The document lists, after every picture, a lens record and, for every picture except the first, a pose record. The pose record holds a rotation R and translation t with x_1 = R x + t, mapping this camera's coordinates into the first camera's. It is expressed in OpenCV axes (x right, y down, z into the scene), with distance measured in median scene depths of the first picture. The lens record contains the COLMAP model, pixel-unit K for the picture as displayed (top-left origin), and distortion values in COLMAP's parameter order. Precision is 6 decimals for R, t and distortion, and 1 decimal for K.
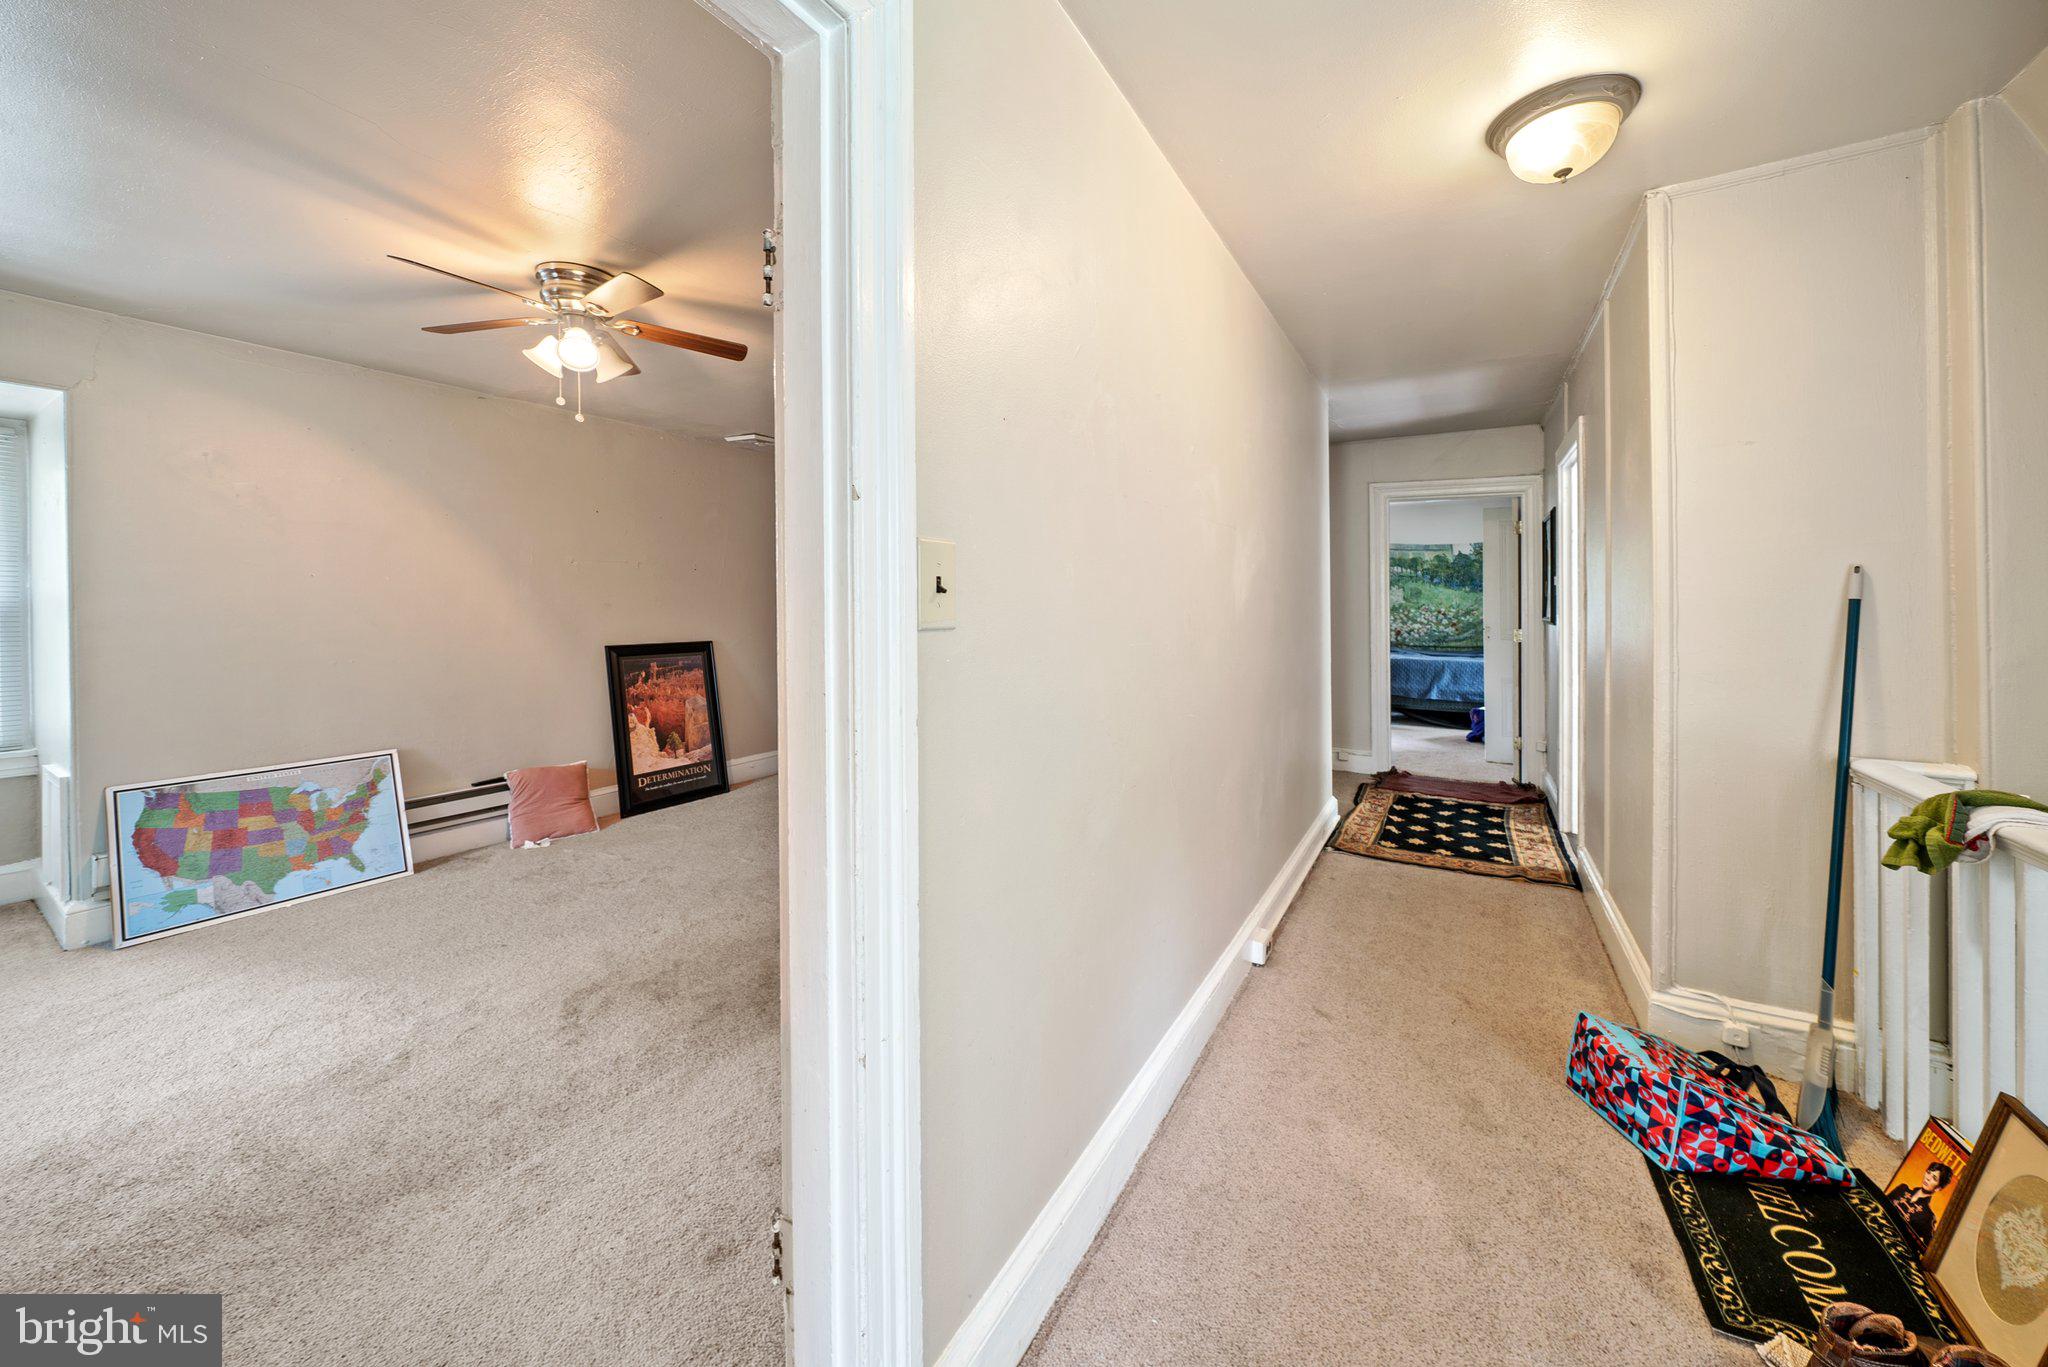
lens RADIAL K [[713.4, 0, 1030.0], [0, 713.4, 596.2], [0, 0, 1]] dist [-0.000290, -0.000025]
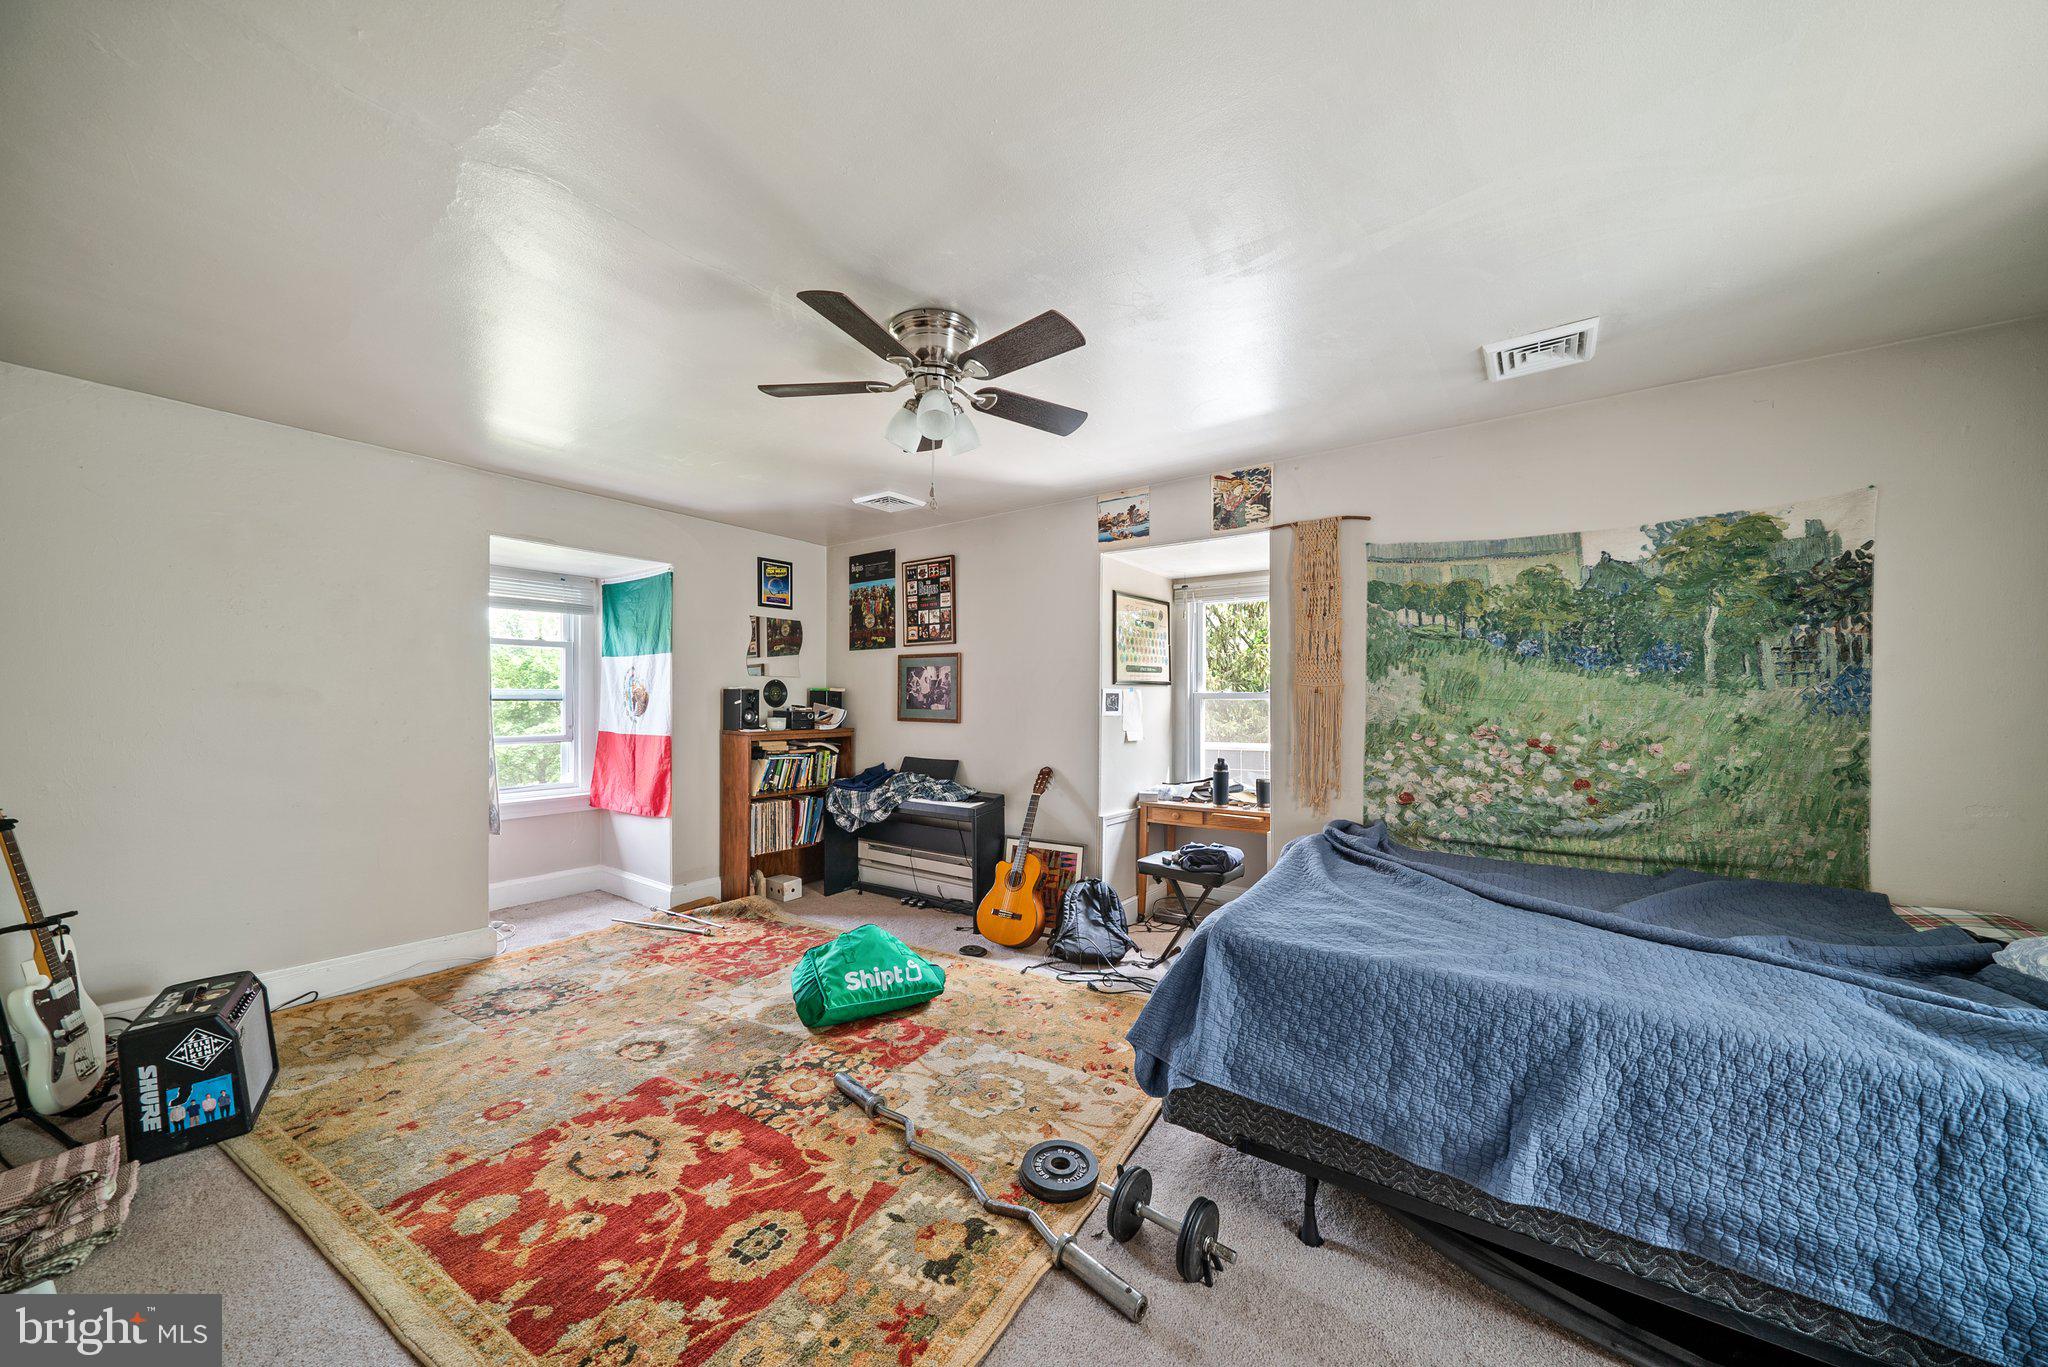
lens RADIAL K [[713.4, 0, 1023.6], [0, 713.4, 698.2], [0, 0, 1]] dist [-0.000290, -0.000025]
pose [[0.997066, 0.008553, -0.076072, 0.367040], [-0.008075, 0.999946, 0.006581, 0.001196], [0.076125, -0.005947, 0.997081, 0.659298]]
